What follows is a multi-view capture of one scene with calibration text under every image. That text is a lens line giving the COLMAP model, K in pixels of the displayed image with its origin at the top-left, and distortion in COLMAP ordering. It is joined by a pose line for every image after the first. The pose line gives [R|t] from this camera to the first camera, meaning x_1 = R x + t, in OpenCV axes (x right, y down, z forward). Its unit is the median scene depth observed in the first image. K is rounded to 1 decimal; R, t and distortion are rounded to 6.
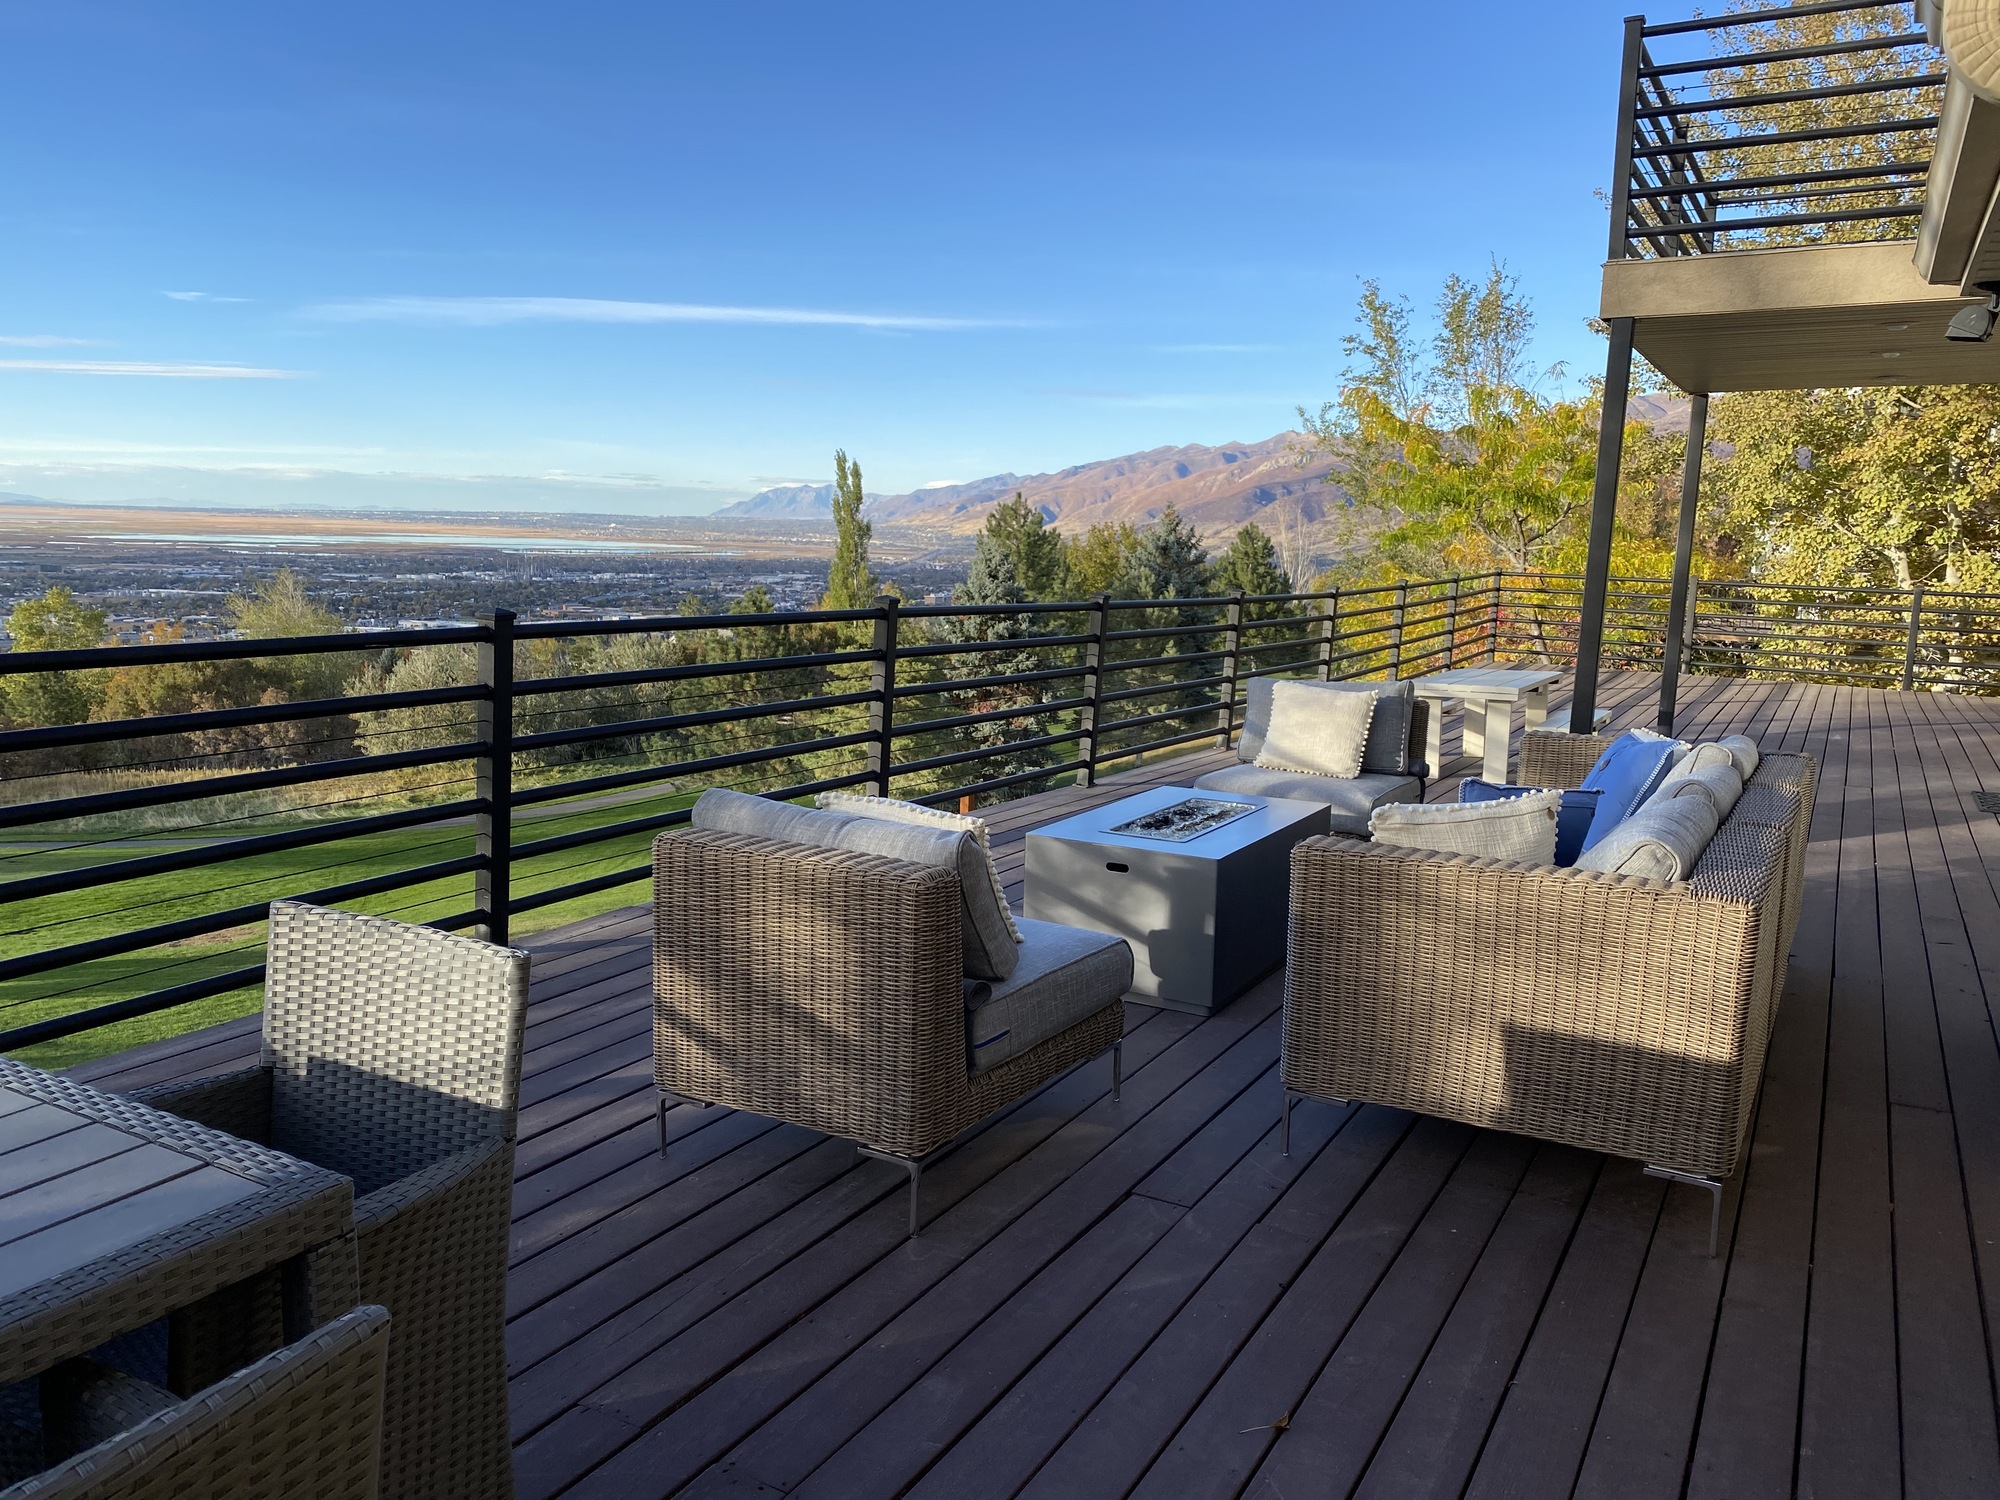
lens RADIAL K [[1516.3, 0, 998.4], [0, 1516.3, 711.3], [0, 0, 1]] dist [0.098133, -0.192785]
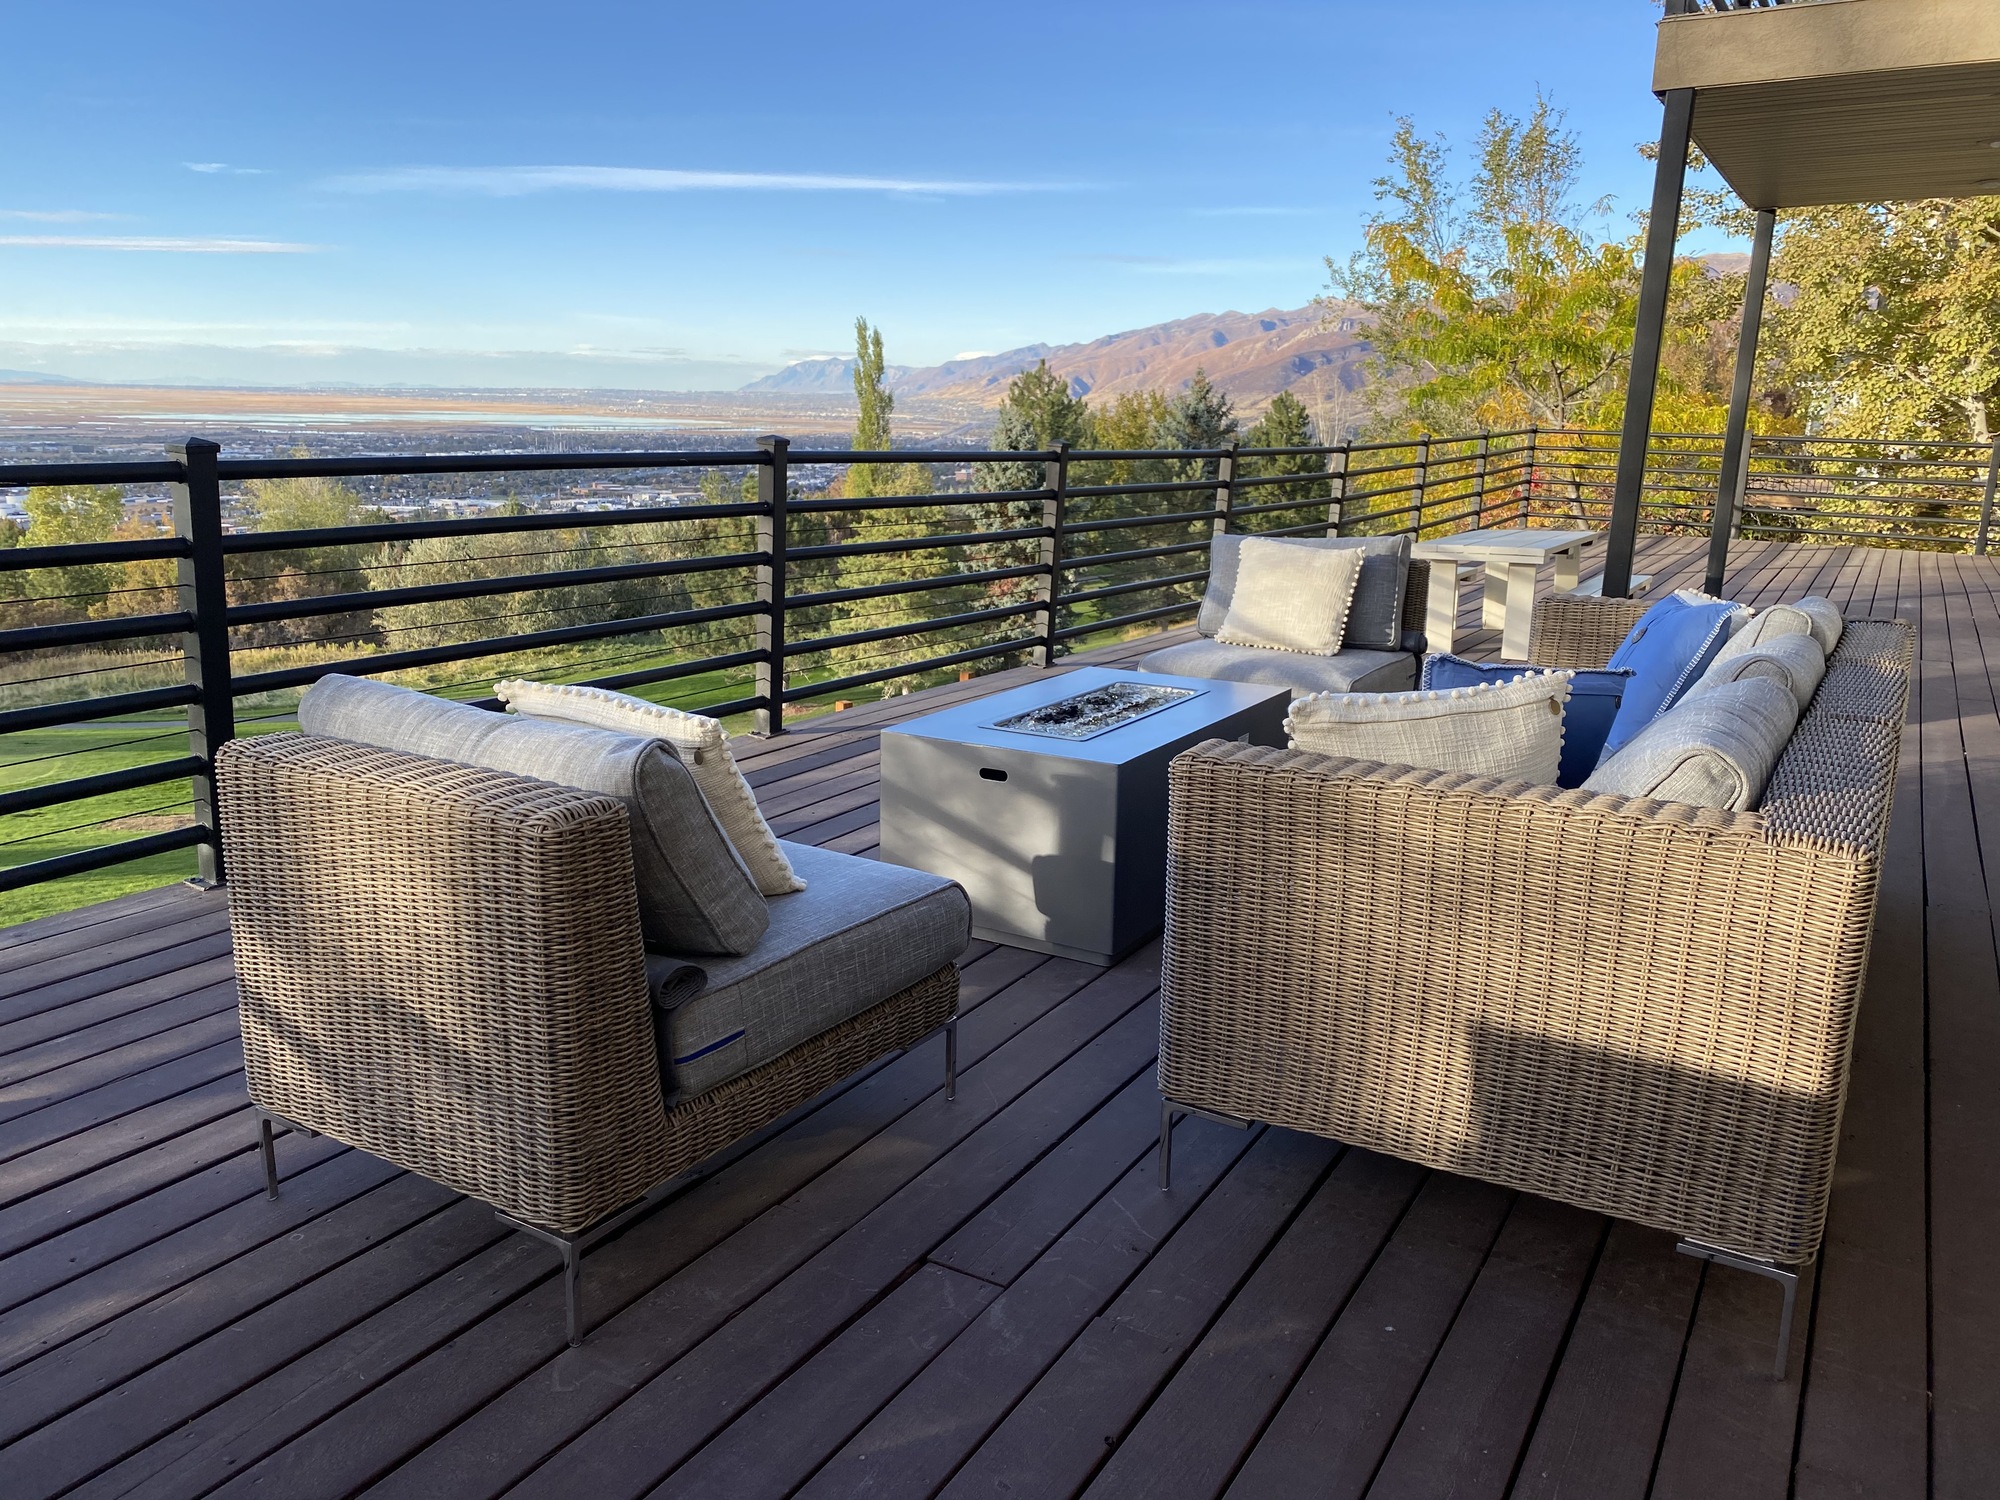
lens RADIAL K [[1524.9, 0, 1004.0], [0, 1524.9, 714.0], [0, 0, 1]] dist [0.045732, -0.057722]
pose [[0.999820, -0.003684, -0.018586, 0.089567], [0.005195, 0.996627, 0.081897, 0.009231], [0.018221, -0.081979, 0.996468, 0.220478]]
